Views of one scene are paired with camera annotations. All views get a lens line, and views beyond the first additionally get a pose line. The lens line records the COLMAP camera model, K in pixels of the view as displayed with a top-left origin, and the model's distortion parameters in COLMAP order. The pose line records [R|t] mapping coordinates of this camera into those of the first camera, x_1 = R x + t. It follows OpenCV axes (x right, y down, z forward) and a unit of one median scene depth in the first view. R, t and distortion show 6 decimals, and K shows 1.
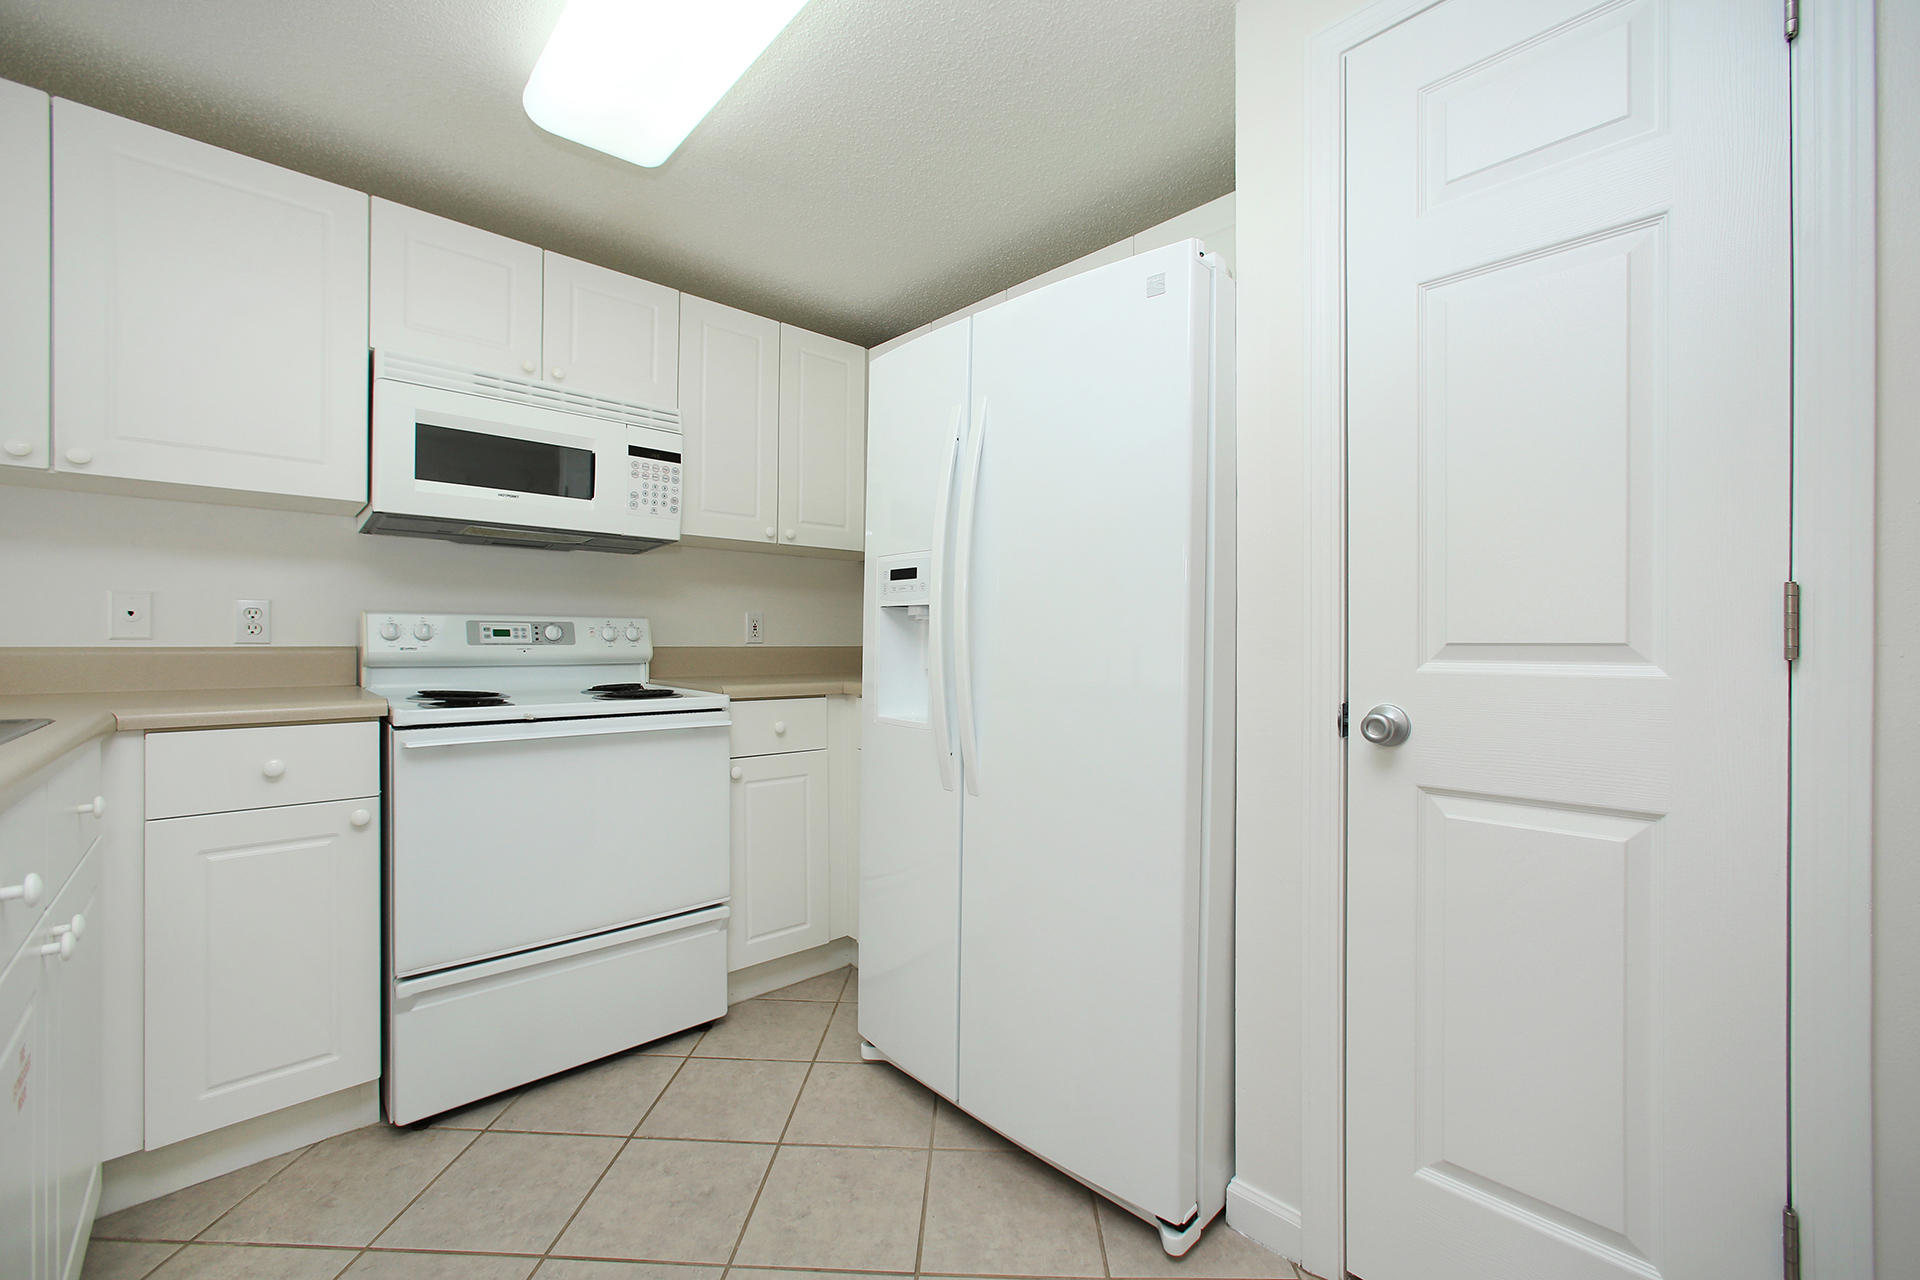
lens RADIAL K [[785.4, 0, 960.0], [0, 785.4, 640.0], [0, 0, 1]] dist [-0.001286, -0.000014]
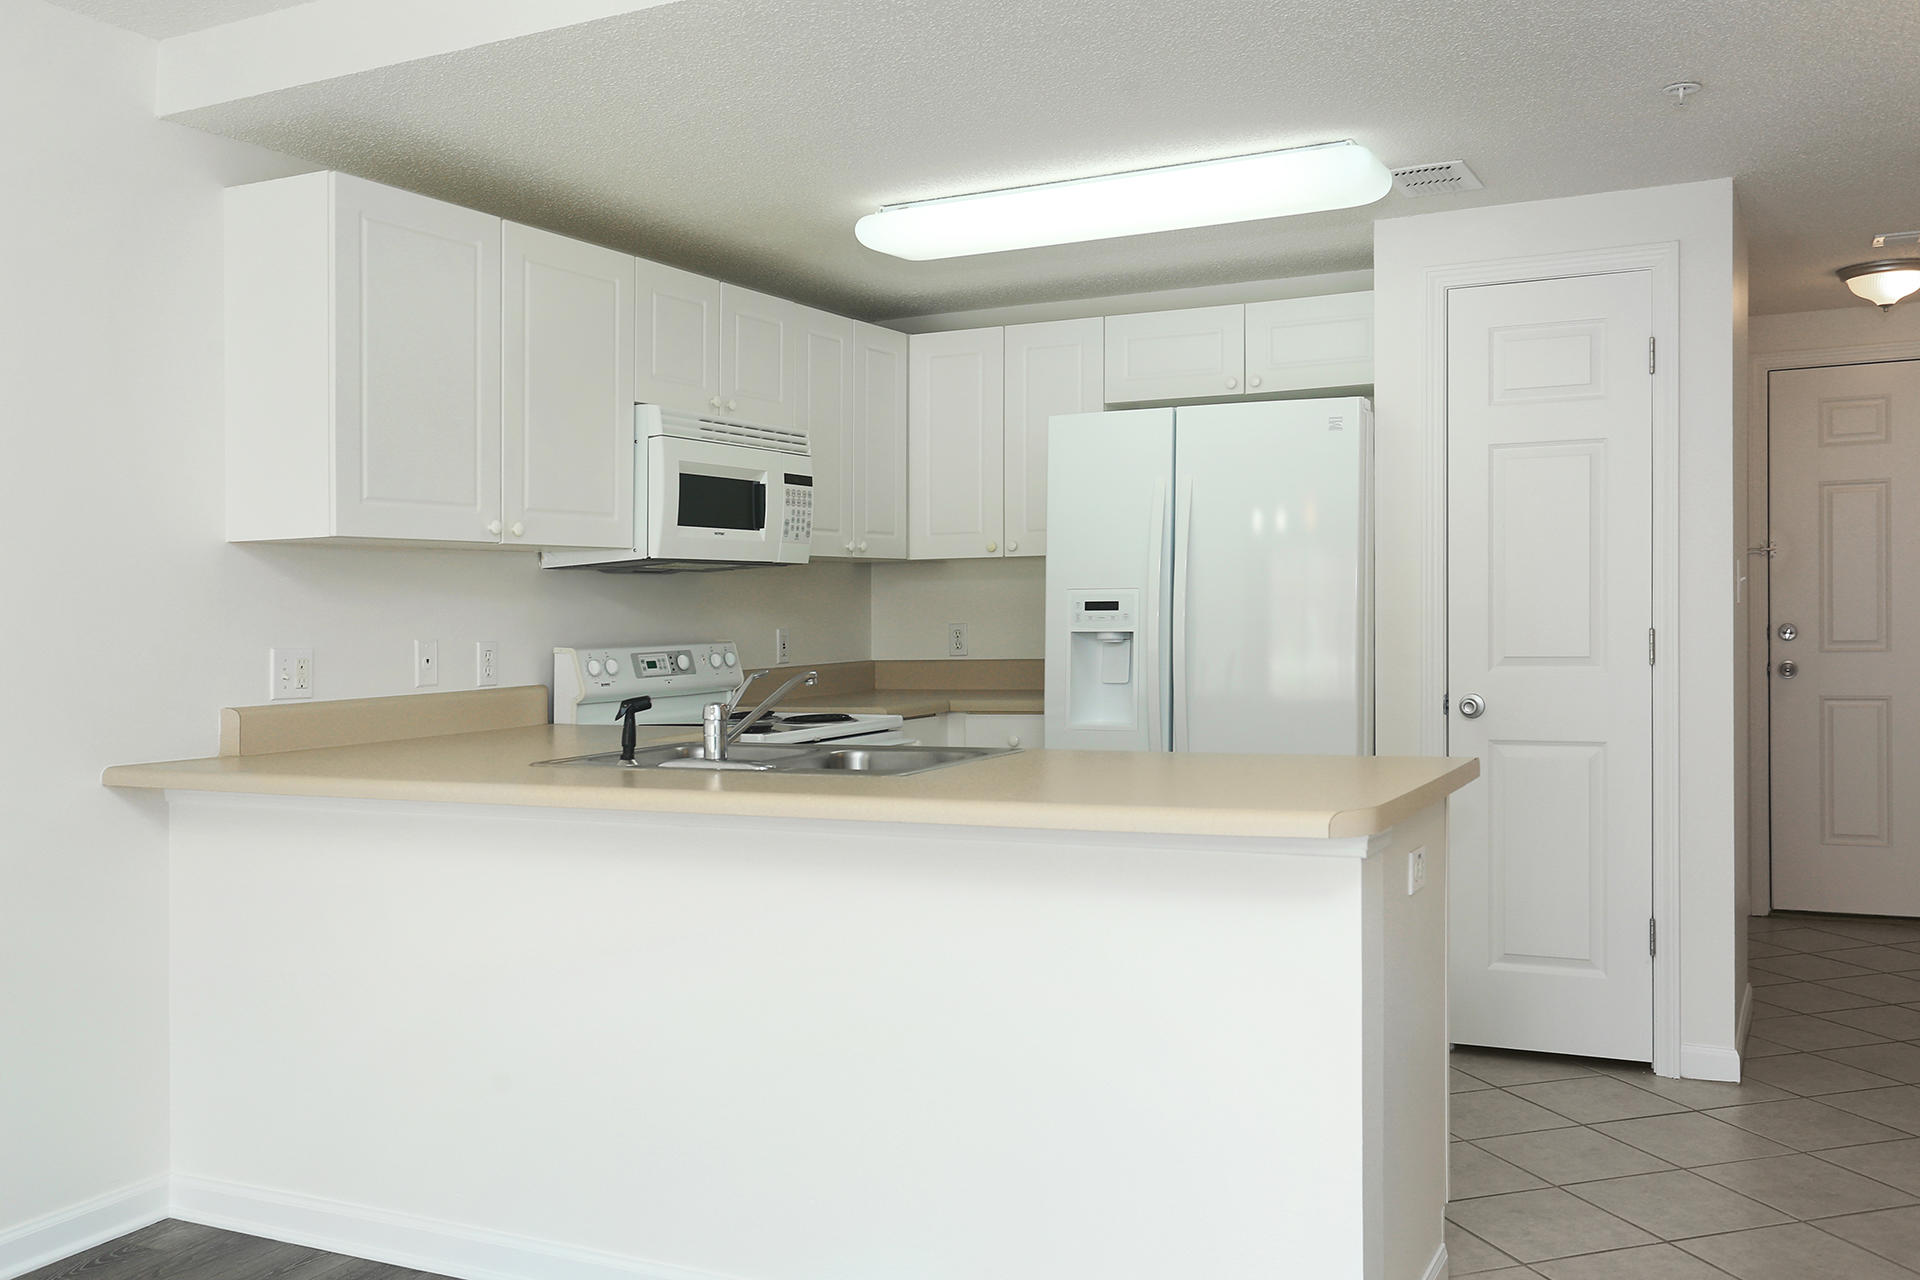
lens RADIAL K [[1863.2, 0, 960.0], [0, 1863.2, 640.0], [0, 0, 1]] dist [0.155110, 0.001282]
pose [[0.916790, -0.033251, 0.397983, -1.213602], [0.022817, 0.999261, 0.030928, -0.107401], [-0.398717, -0.019274, 0.916871, -1.331309]]
